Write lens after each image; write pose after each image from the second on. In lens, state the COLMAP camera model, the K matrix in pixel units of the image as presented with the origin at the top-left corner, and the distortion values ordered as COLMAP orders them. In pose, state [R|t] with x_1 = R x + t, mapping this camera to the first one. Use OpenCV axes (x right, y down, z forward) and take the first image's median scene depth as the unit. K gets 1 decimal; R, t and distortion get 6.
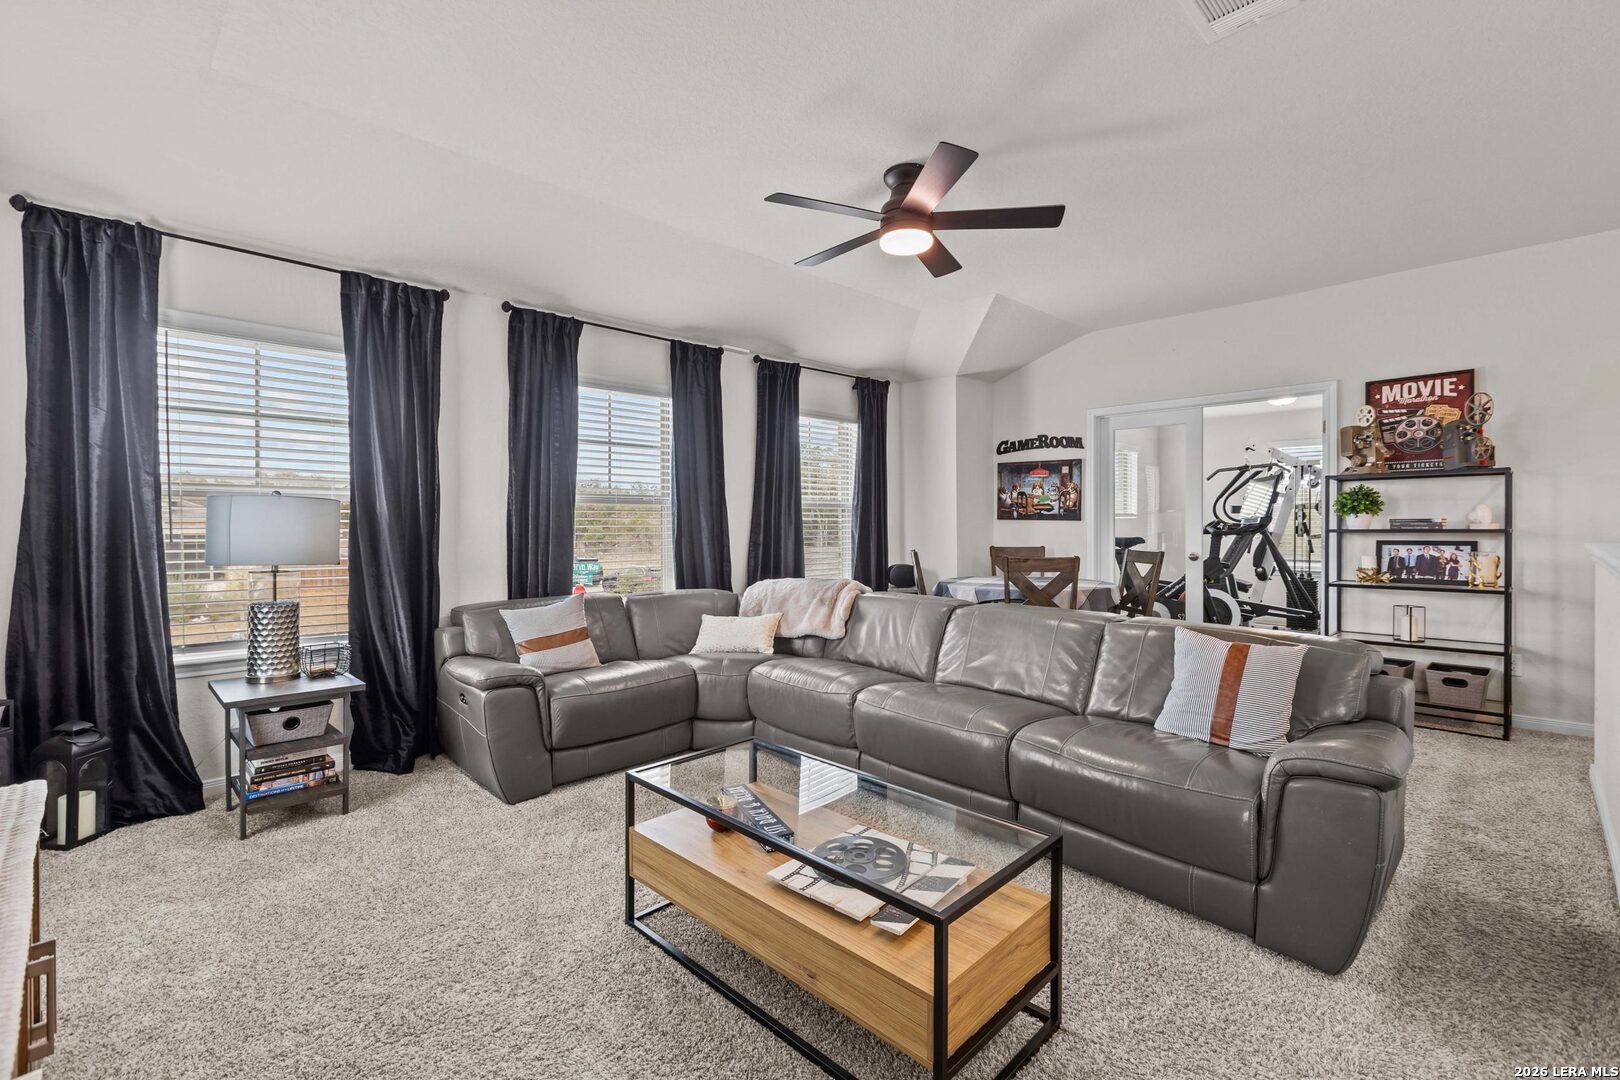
lens RADIAL K [[711.4, 0, 809.0], [0, 711.4, 534.9], [0, 0, 1]] dist [0.000827, -0.000584]
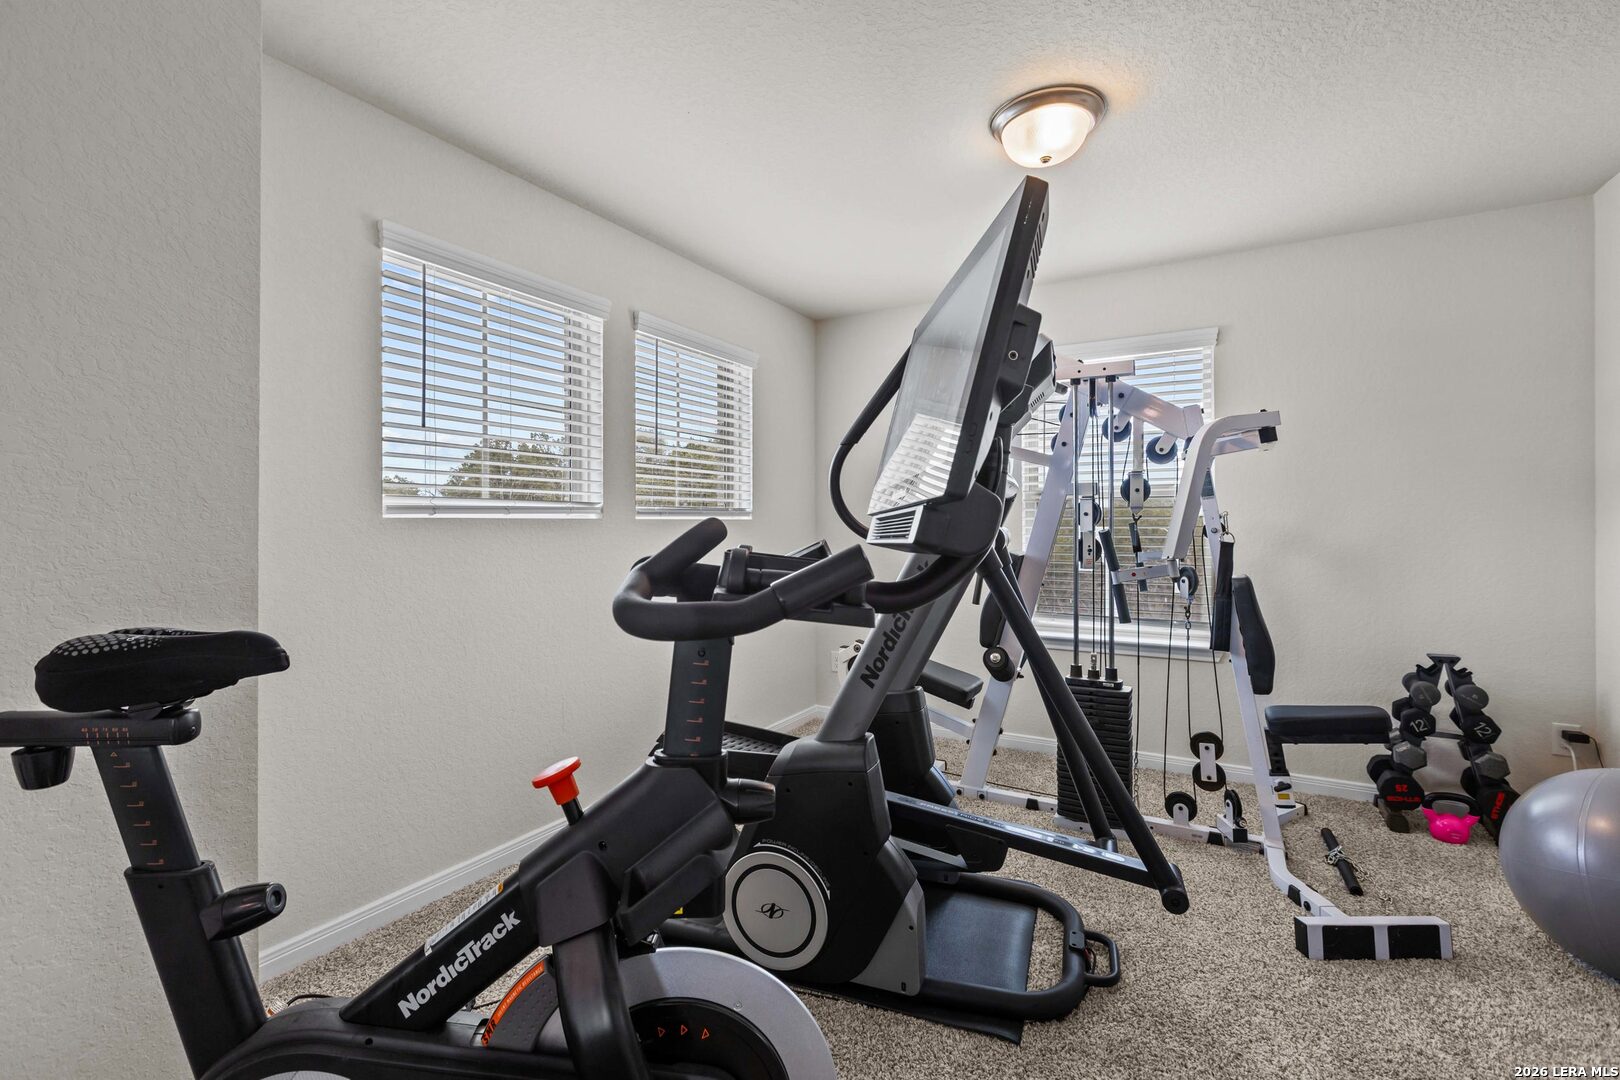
lens RADIAL K [[711.4, 0, 810.7], [0, 711.4, 532.0], [0, 0, 1]] dist [0.000827, -0.000584]
pose [[0.970473, -0.005851, 0.241140, 0.453263], [0.006101, 0.999981, -0.000290, -0.017851], [-0.241134, 0.001753, 0.970490, 0.664654]]
